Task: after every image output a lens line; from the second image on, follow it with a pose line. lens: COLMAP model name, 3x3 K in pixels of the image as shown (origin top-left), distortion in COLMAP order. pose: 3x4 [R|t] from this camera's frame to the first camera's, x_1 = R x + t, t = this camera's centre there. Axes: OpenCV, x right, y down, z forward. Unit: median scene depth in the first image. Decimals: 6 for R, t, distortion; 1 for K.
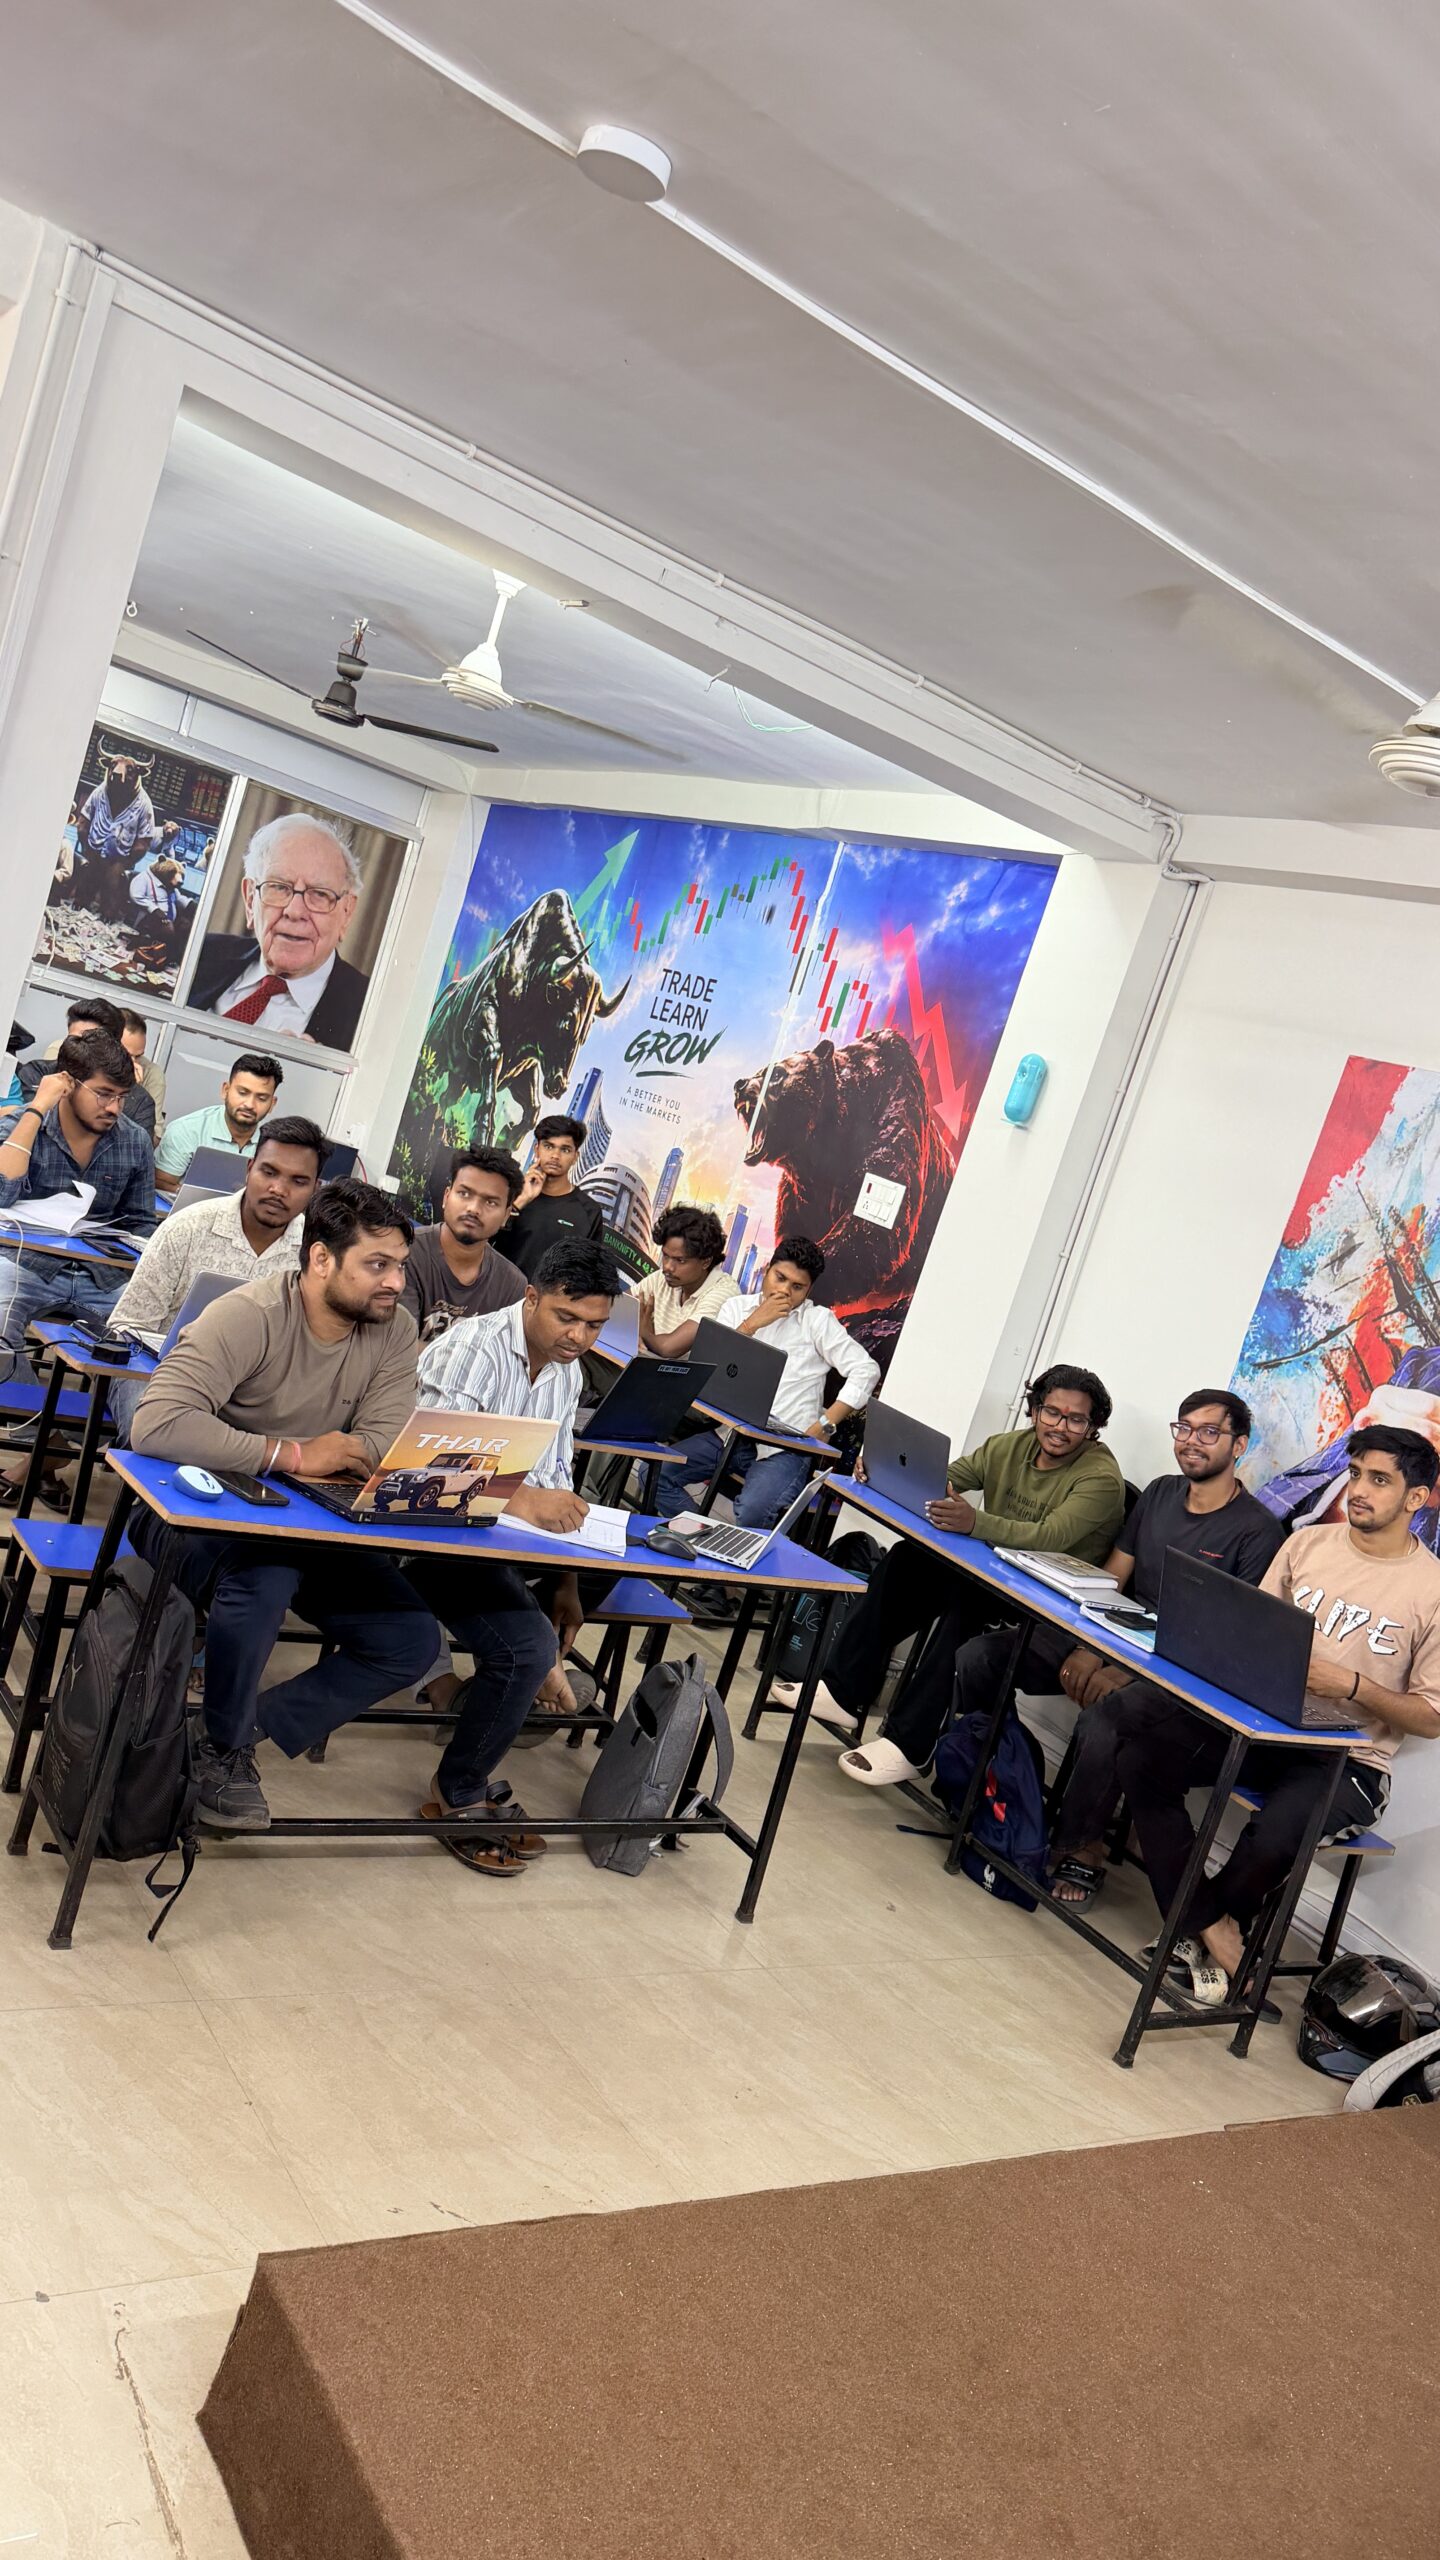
lens RADIAL K [[1799.9, 0, 712.8], [0, 1799.9, 1291.2], [0, 0, 1]] dist [0.090220, -0.009474]
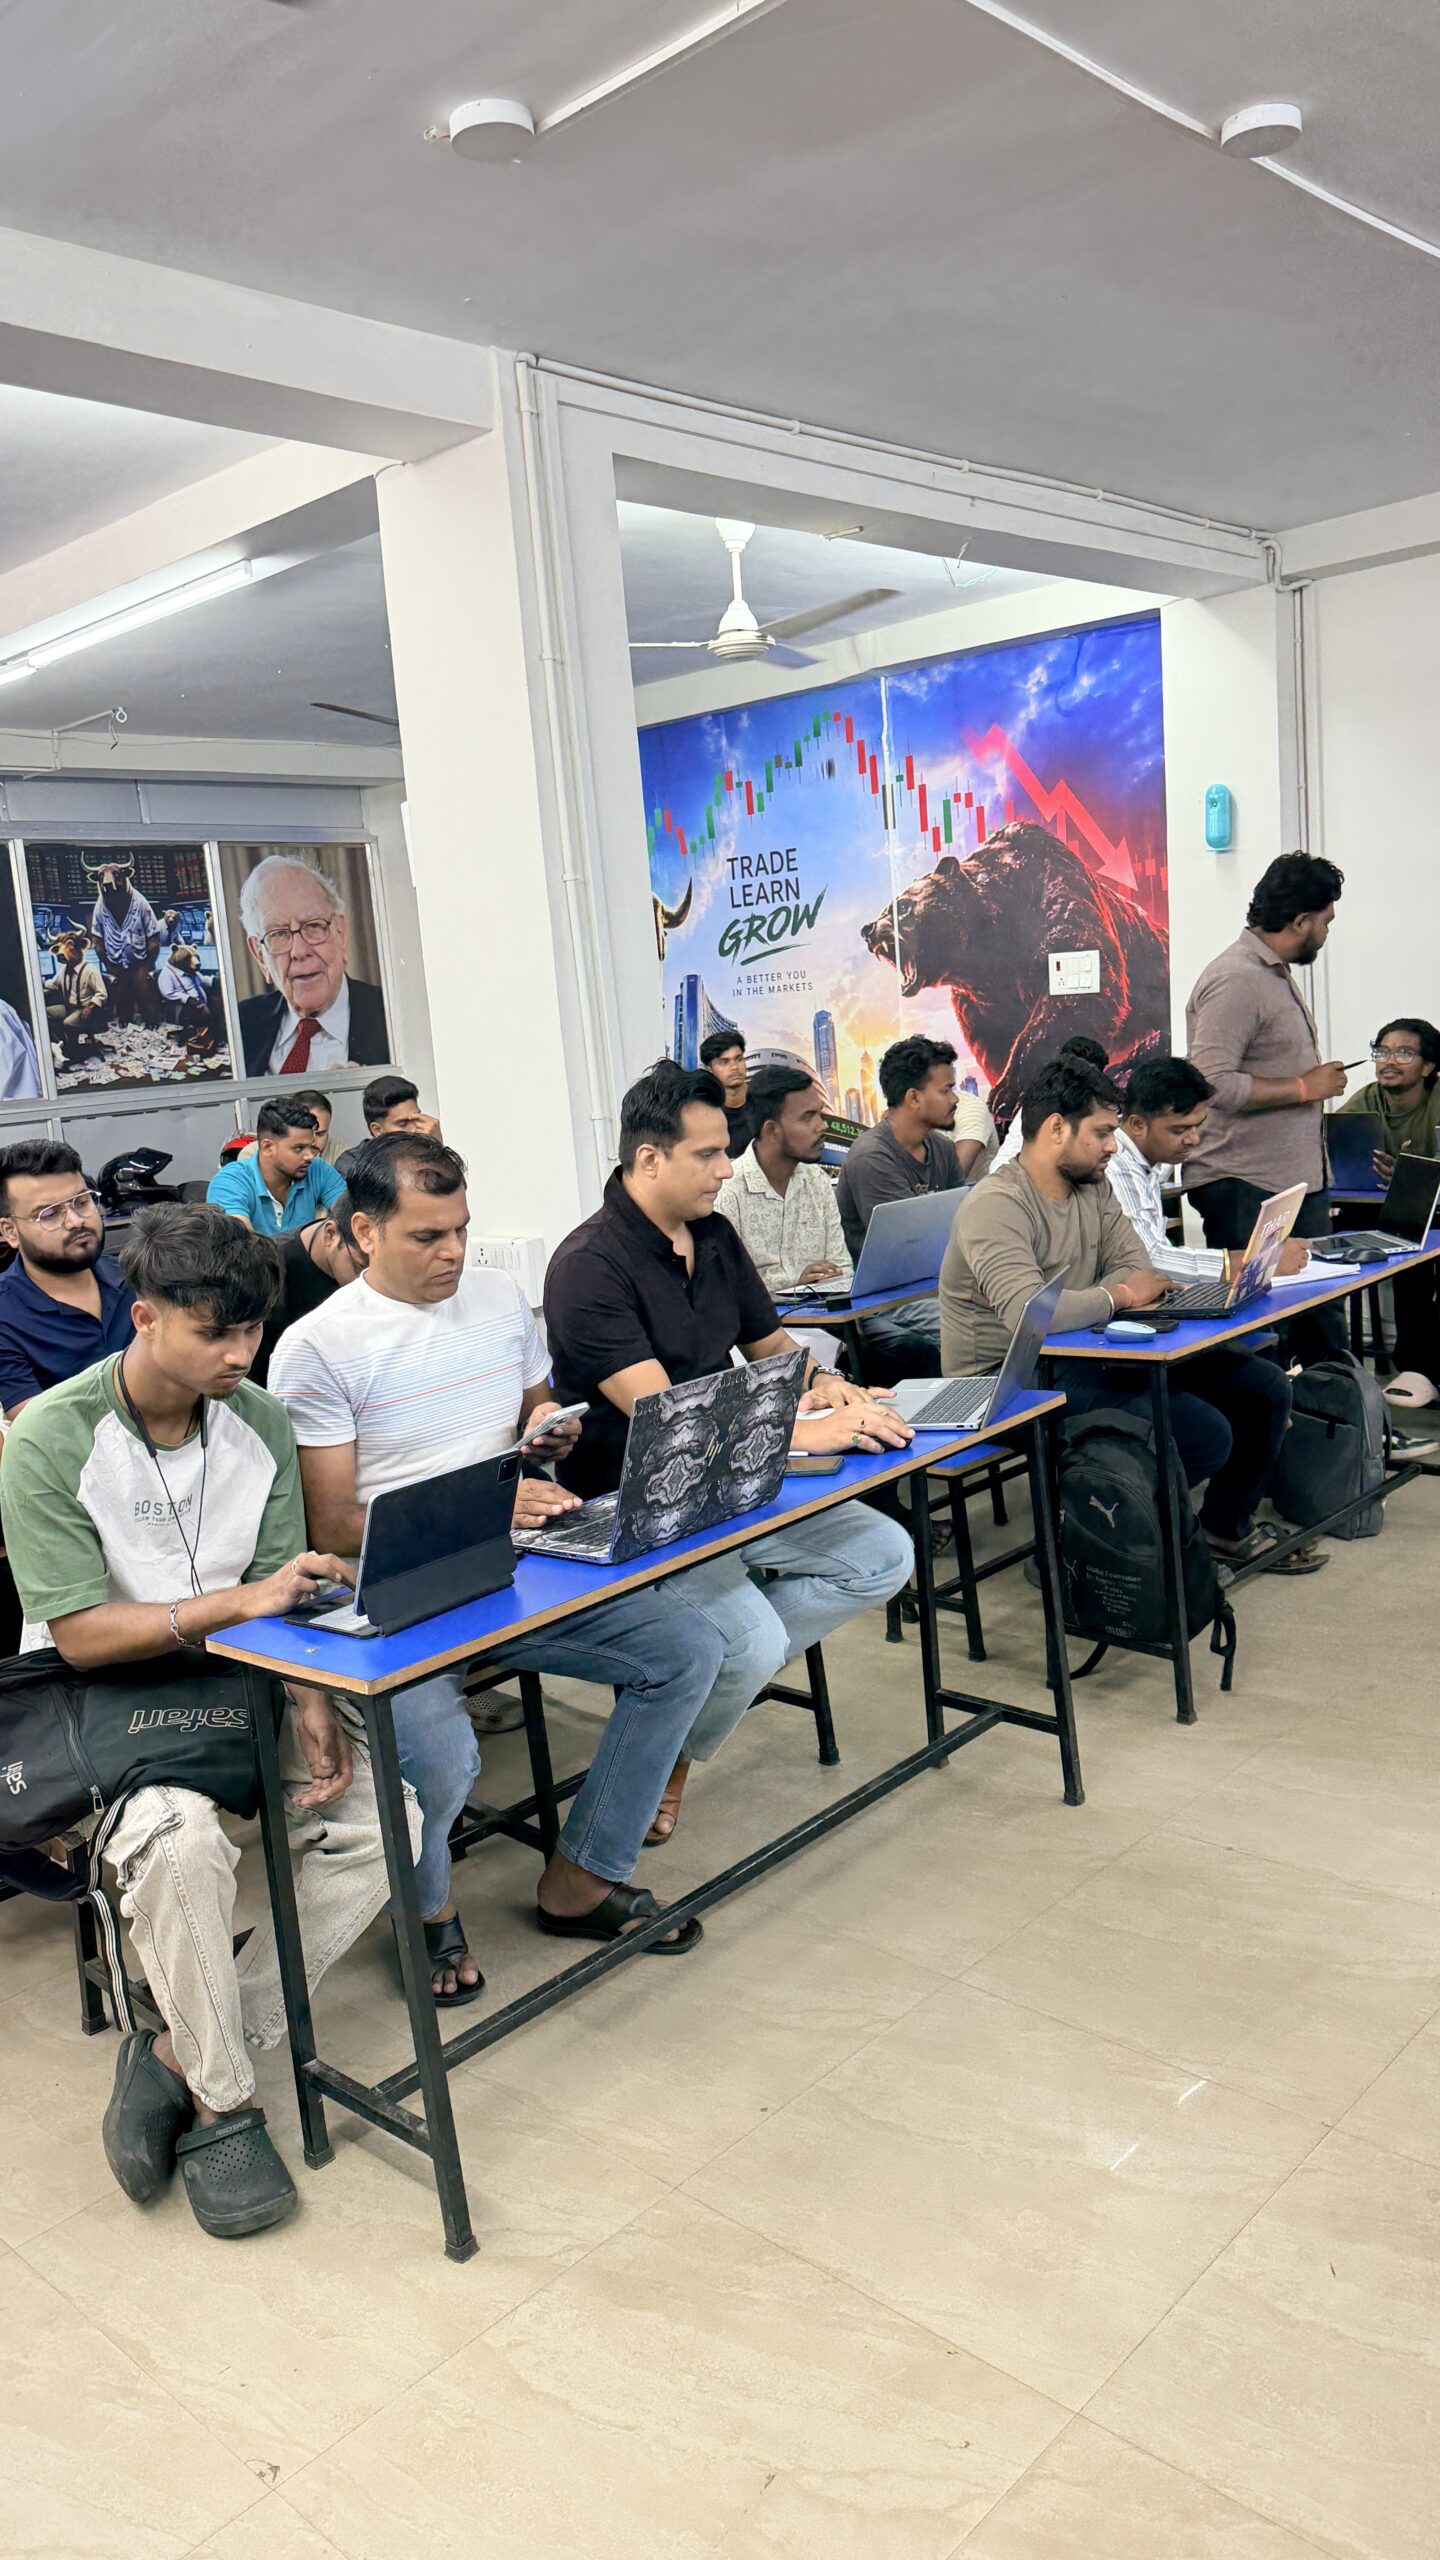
lens RADIAL K [[1799.9, 0, 735.1], [0, 1799.9, 1280.5], [0, 0, 1]] dist [0.090220, -0.009474]
pose [[0.904777, -0.400885, 0.143769, -0.302251], [0.389636, 0.915460, 0.100579, -0.064563], [-0.171936, -0.034984, 0.984487, -0.050790]]
